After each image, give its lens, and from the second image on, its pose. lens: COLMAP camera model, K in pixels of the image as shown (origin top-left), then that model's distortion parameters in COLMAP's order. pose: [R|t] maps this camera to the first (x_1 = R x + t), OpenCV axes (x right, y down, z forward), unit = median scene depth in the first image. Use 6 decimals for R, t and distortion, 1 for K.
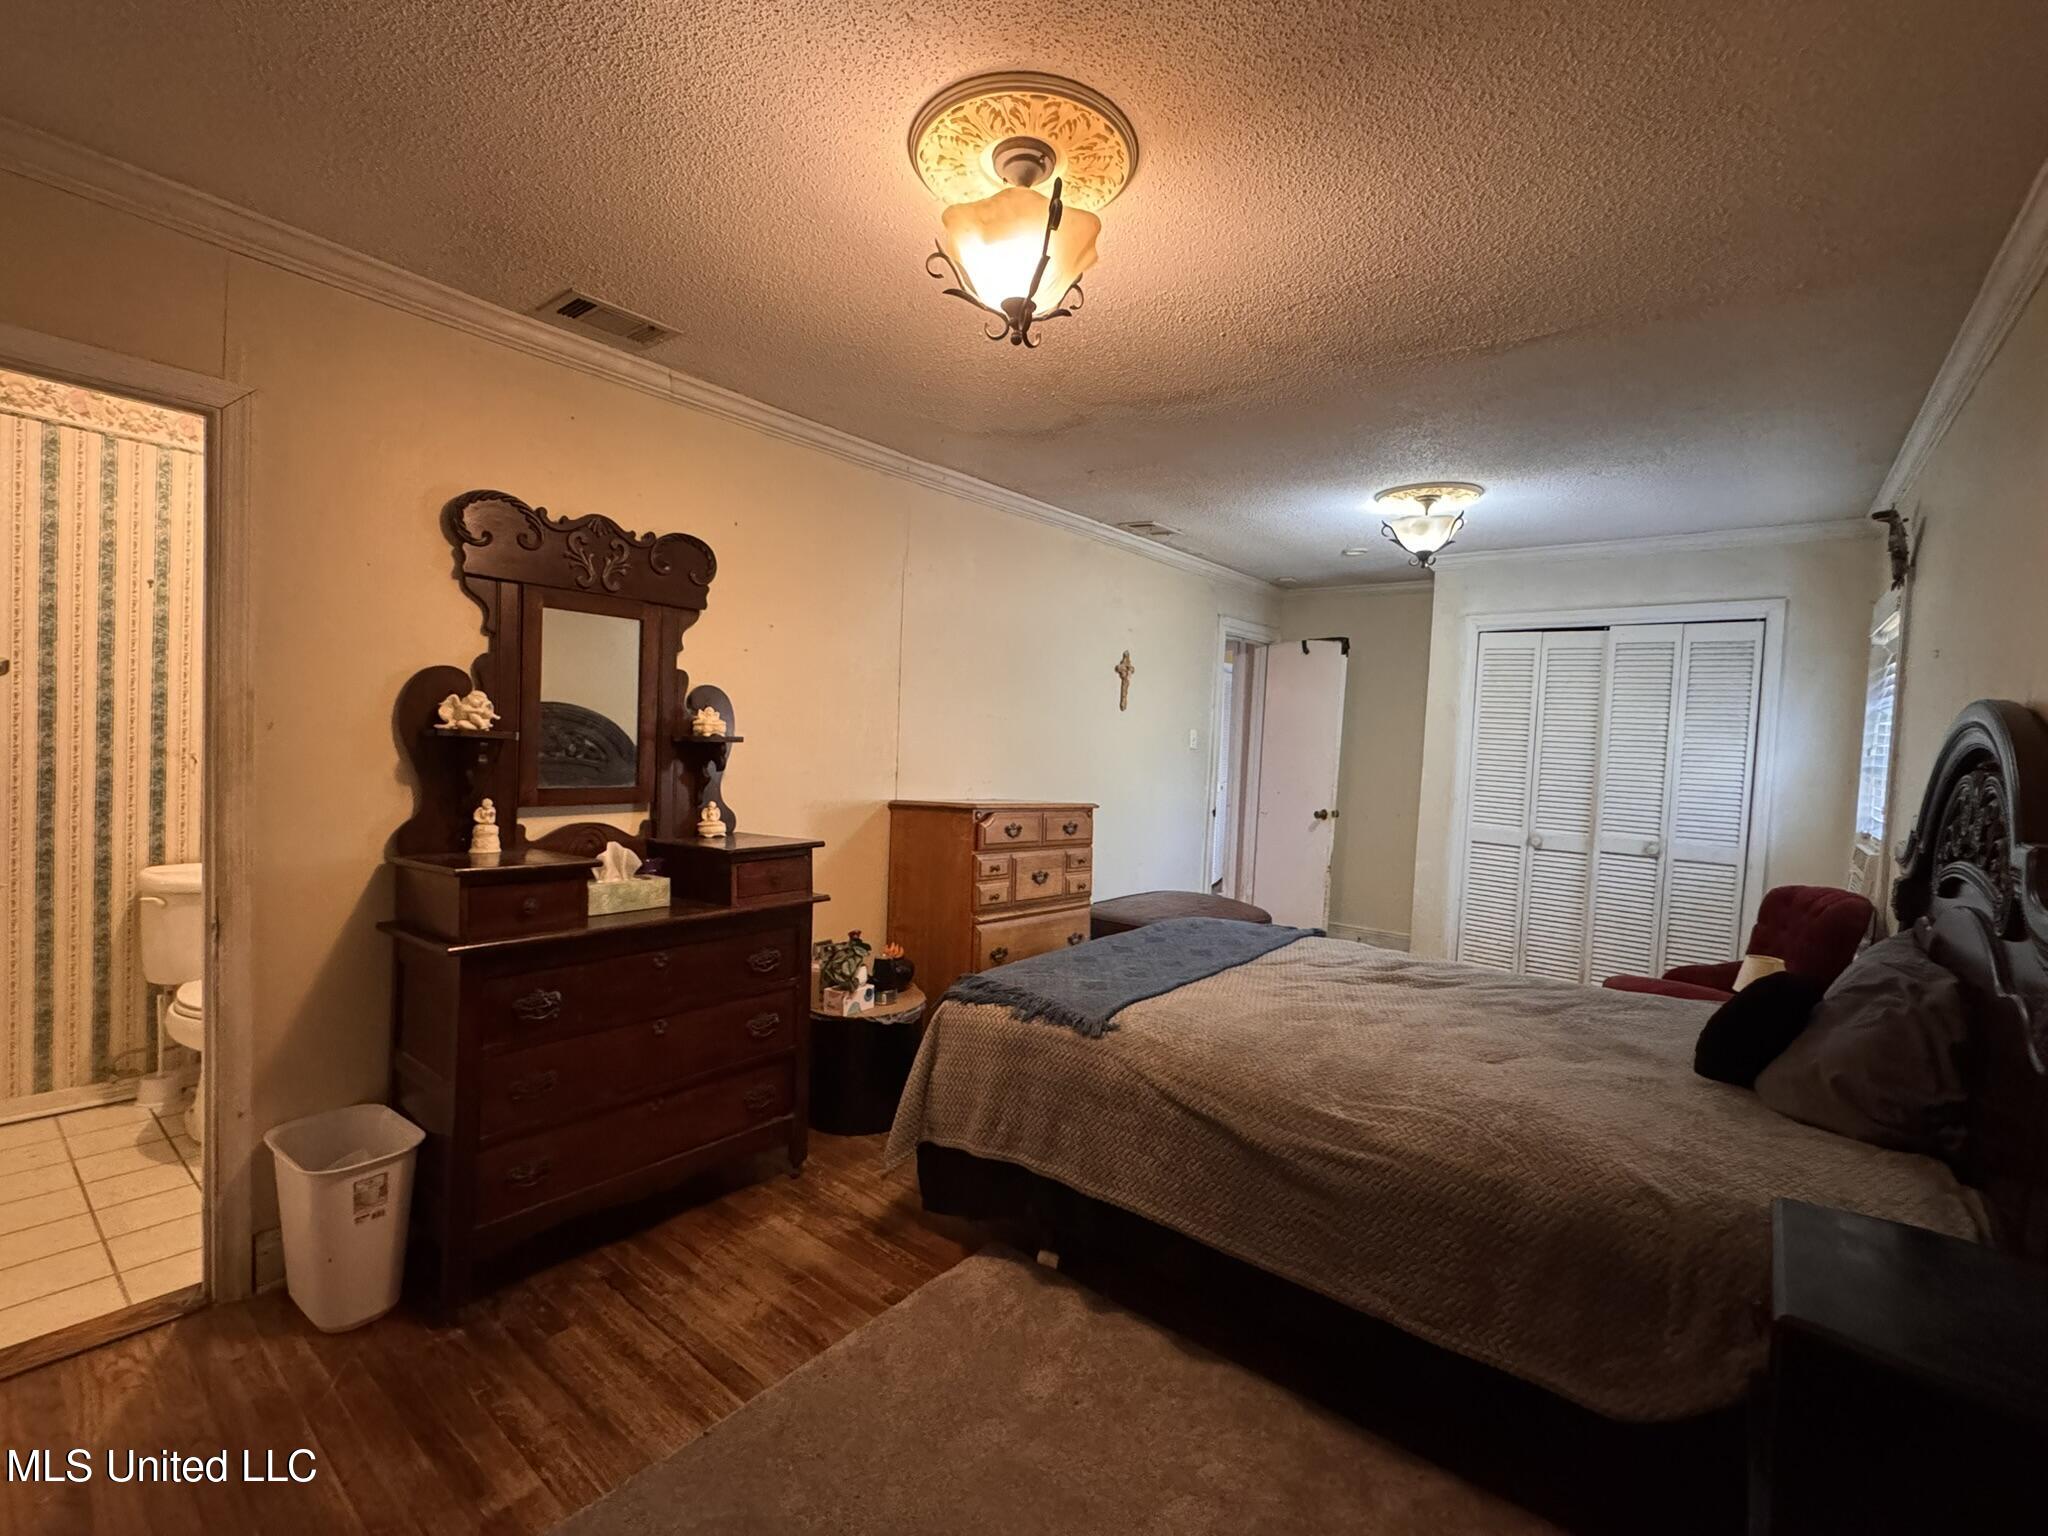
lens RADIAL K [[904.3, 0, 1013.0], [0, 904.3, 765.1], [0, 0, 1]] dist [-0.003249, 0.000610]
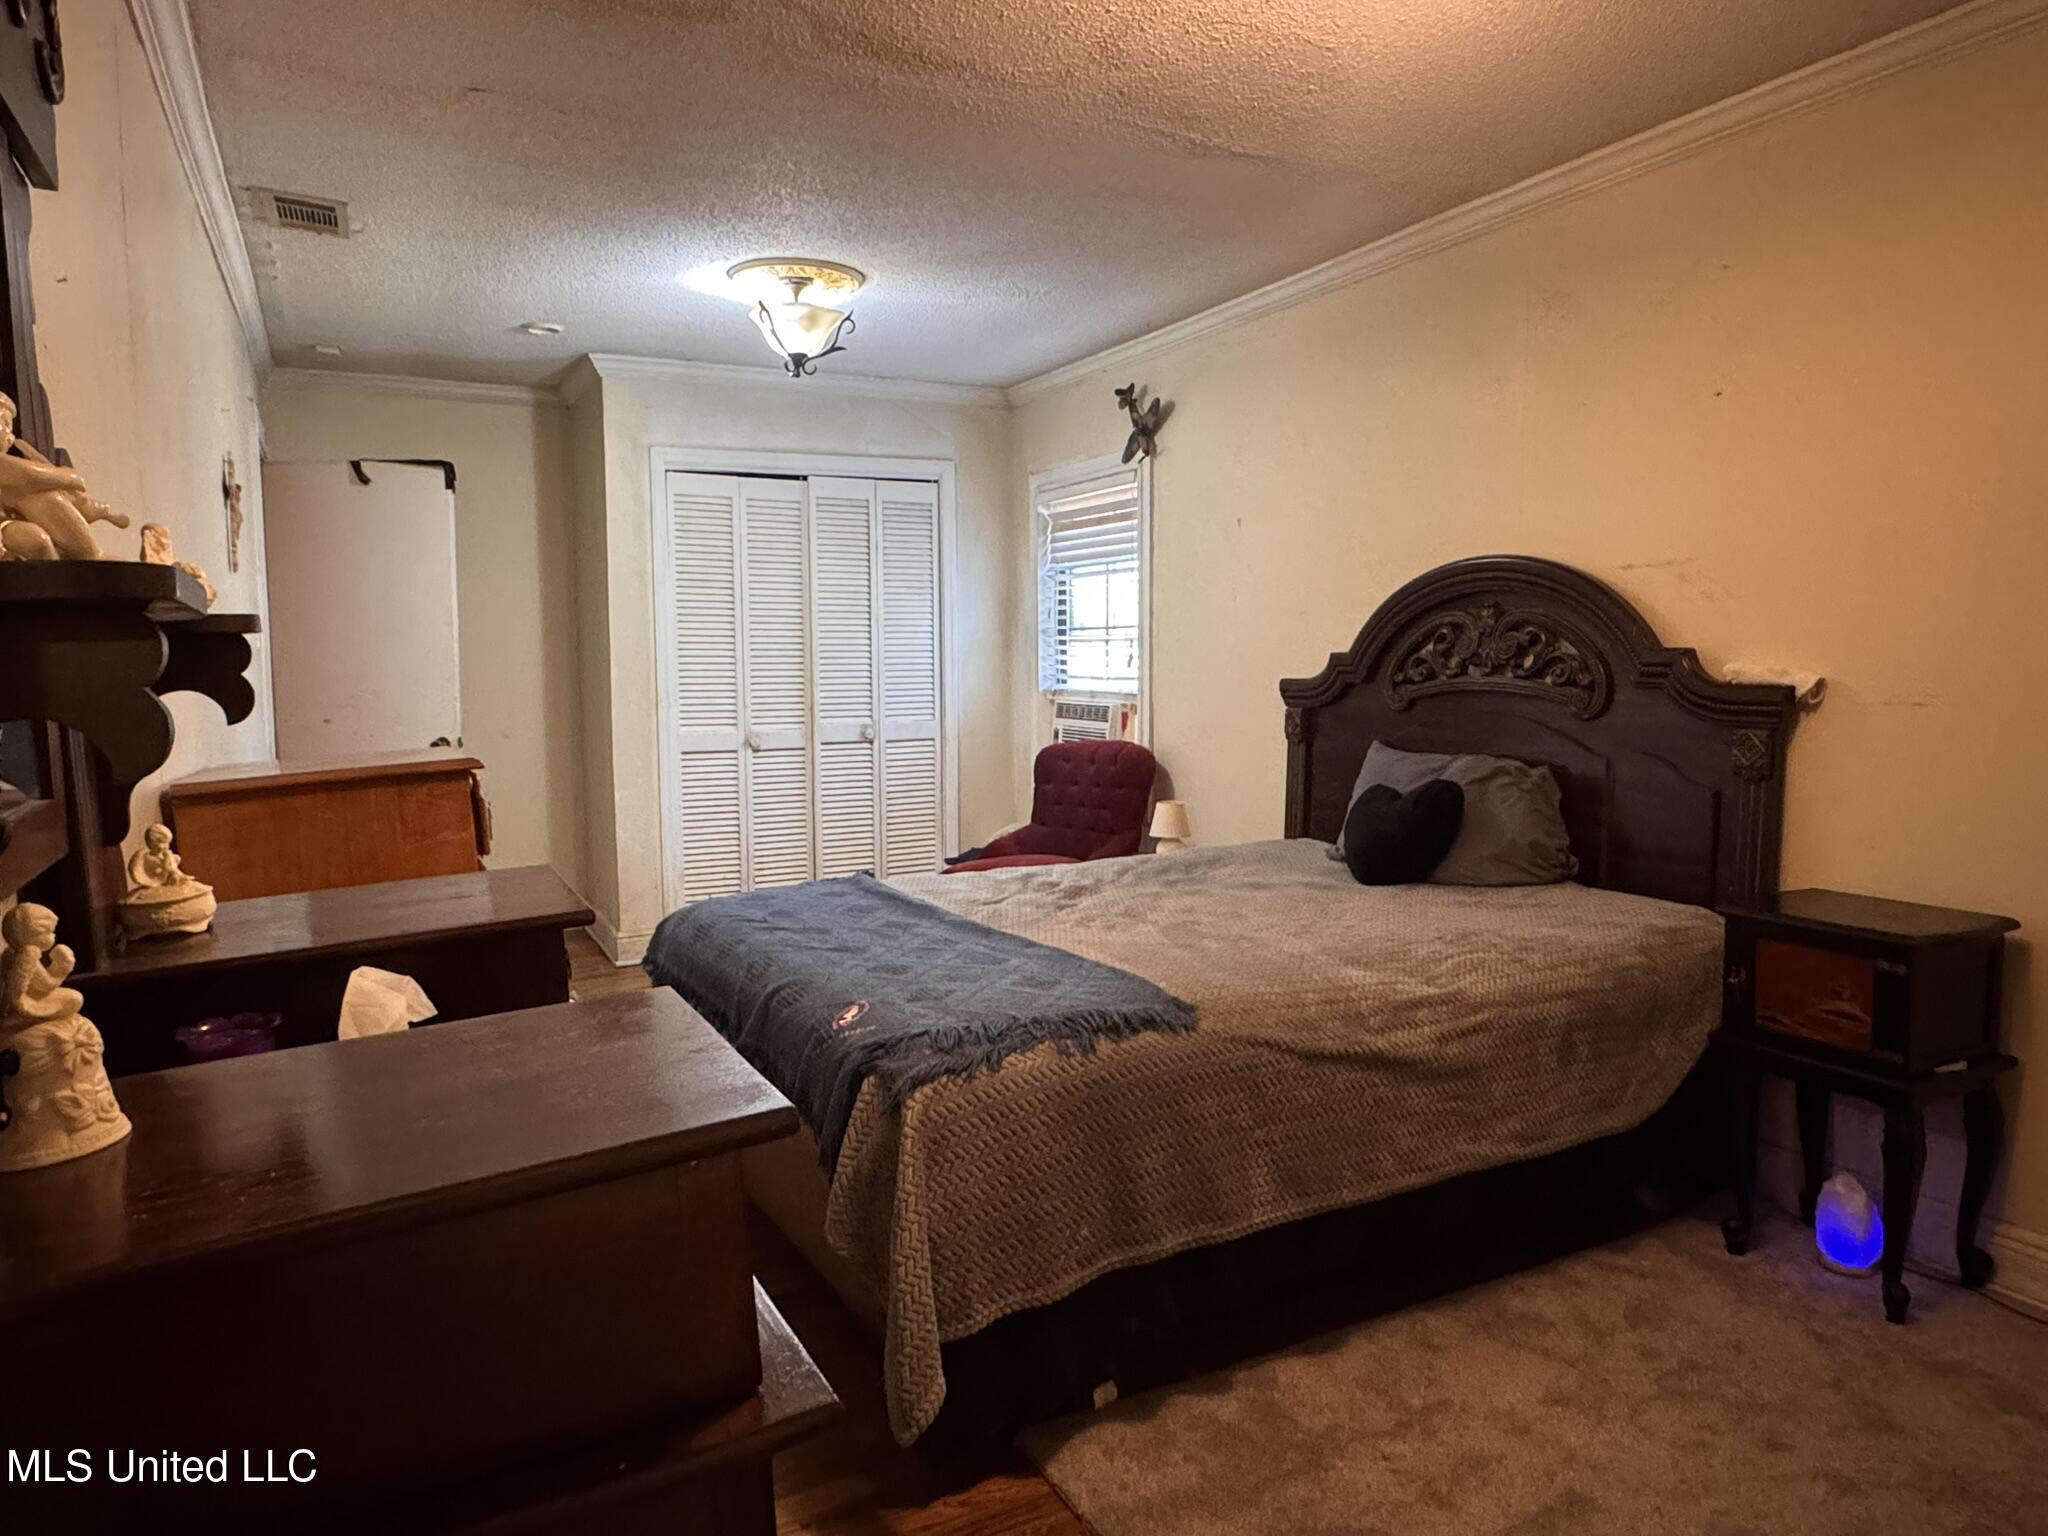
lens RADIAL K [[1296.0, 0, 1022.7], [0, 1296.0, 768.2], [0, 0, 1]] dist [-0.007209, -0.001382]
pose [[0.396025, -0.128557, 0.909196, -0.403007], [0.062862, 0.991624, 0.112831, -0.007536], [-0.916085, 0.012470, 0.400789, 0.346545]]
